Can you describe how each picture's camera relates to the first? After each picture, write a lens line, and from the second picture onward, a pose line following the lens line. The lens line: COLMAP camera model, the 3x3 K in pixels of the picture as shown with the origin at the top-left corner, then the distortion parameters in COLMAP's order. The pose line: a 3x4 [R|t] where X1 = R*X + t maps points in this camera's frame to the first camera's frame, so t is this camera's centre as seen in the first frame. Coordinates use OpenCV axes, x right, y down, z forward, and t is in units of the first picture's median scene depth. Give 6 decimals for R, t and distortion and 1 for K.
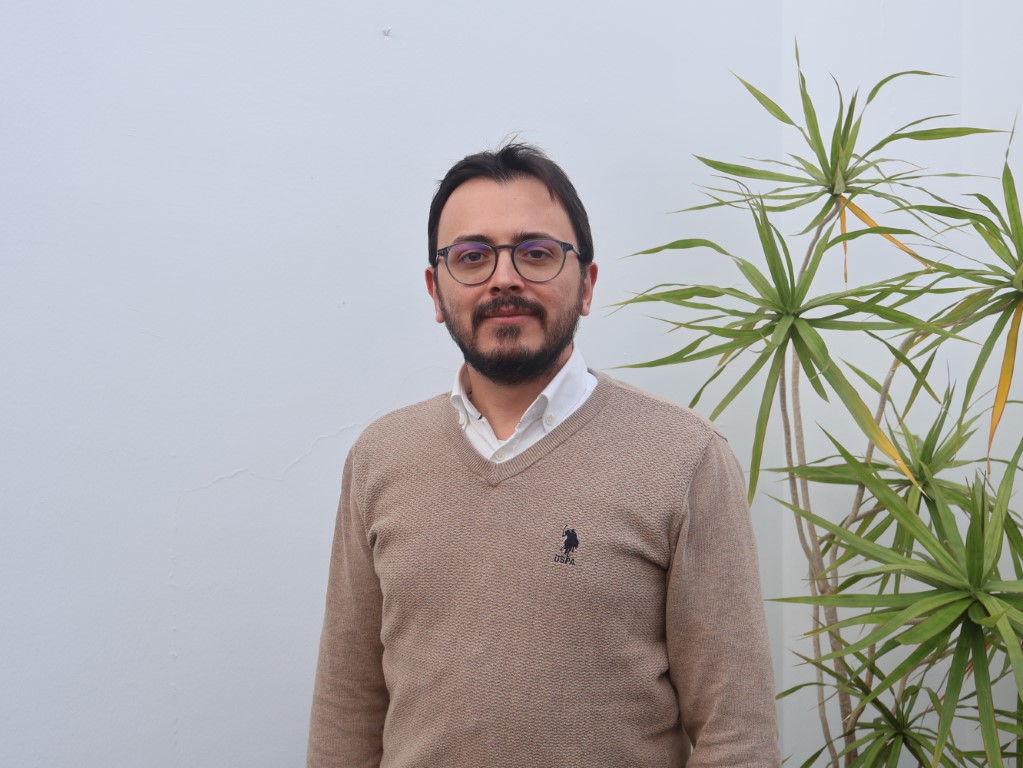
lens RADIAL K [[1107.7, 0, 516.2], [0, 1107.7, 383.6], [0, 0, 1]] dist [0.009854, -0.016964]
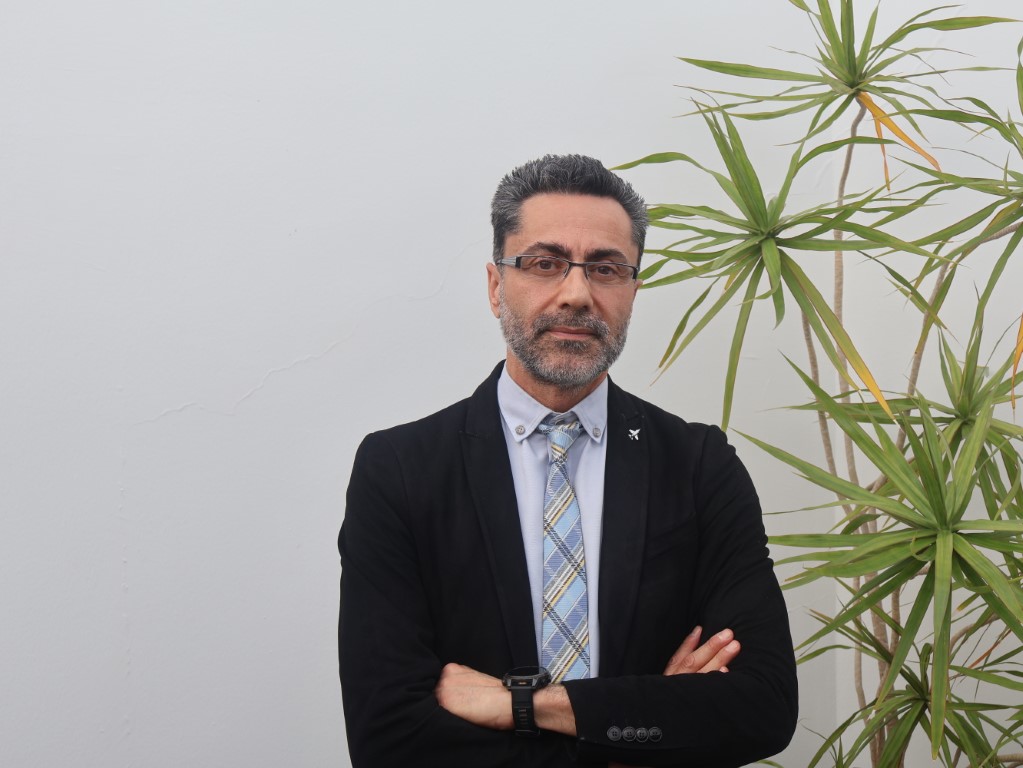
lens RADIAL K [[1601.9, 0, 511.5], [0, 1601.9, 384.0], [0, 0, 1]] dist [0.003637, 0.039339]
pose [[0.990326, -0.004582, -0.138686, 0.209930], [0.010945, 0.998920, 0.045155, -0.000509], [0.138330, -0.046236, 0.989306, -0.331576]]
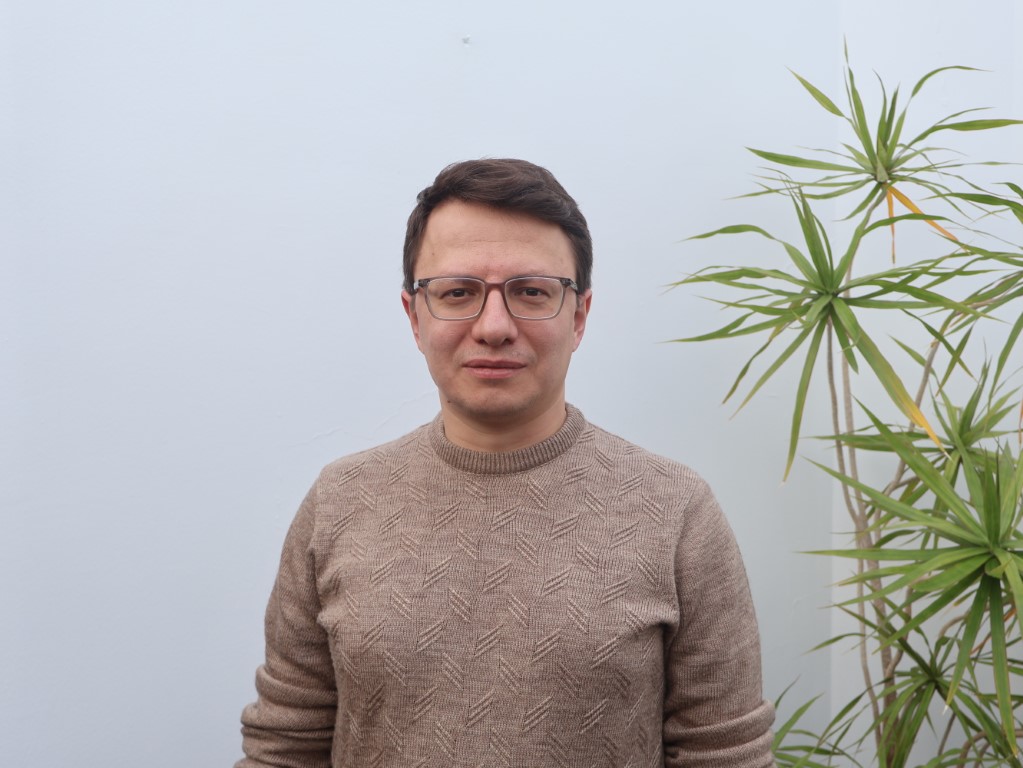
lens RADIAL K [[1080.6, 0, 516.9], [0, 1080.6, 386.8], [0, 0, 1]] dist [0.016585, -0.030978]
pose [[0.996280, 0.009924, -0.085605, 0.030048], [-0.007666, 0.999615, 0.026662, 0.002920], [0.085837, -0.025906, 0.995972, -0.087846]]
